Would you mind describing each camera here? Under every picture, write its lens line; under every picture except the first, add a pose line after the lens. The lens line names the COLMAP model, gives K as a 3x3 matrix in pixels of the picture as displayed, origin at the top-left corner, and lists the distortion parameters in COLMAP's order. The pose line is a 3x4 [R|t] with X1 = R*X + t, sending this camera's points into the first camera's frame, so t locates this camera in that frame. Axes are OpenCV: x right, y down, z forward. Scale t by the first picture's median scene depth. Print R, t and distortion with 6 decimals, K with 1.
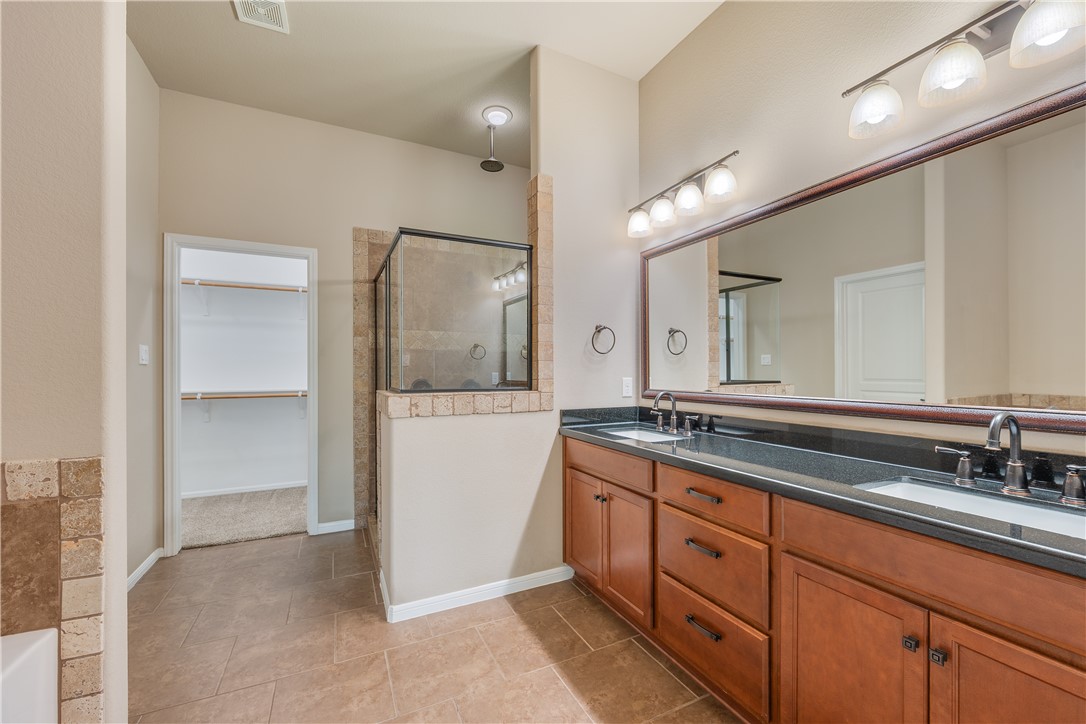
lens RADIAL K [[431.0, 0, 546.6], [0, 431.0, 370.9], [0, 0, 1]] dist [-0.003709, -0.000533]
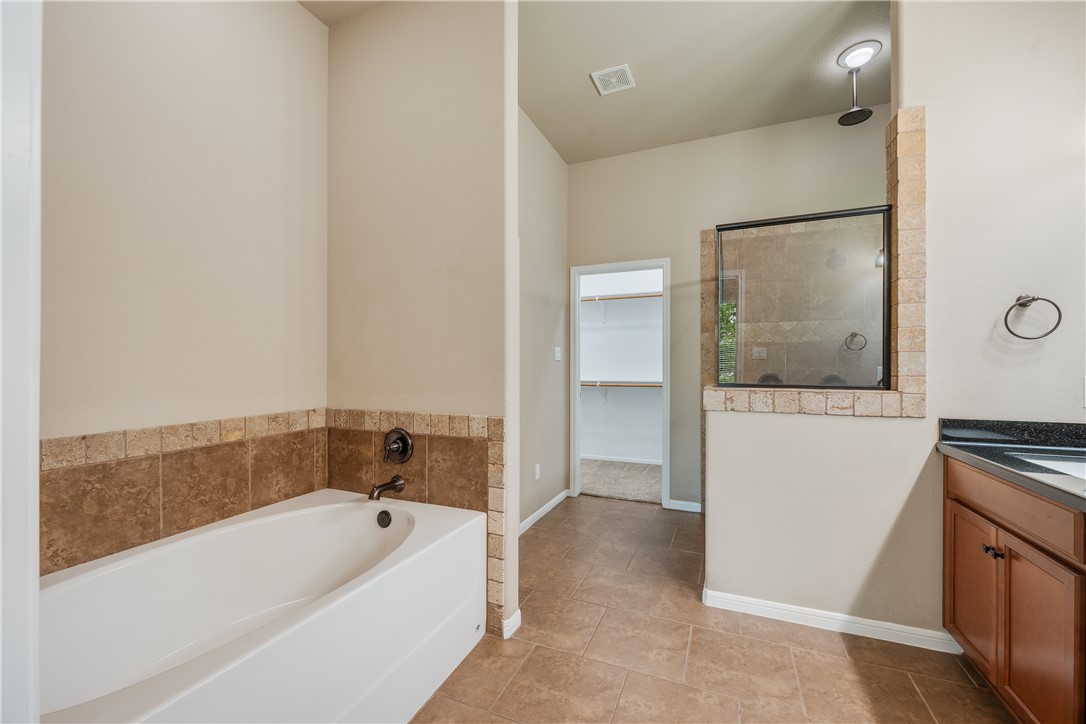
lens RADIAL K [[431.0, 0, 550.8], [0, 431.0, 365.9], [0, 0, 1]] dist [-0.003709, -0.000533]
pose [[0.657298, 0.002273, -0.753628, 0.152062], [0.000334, 0.999994, 0.003308, -0.001531], [0.753631, -0.002426, 0.657293, 0.021093]]
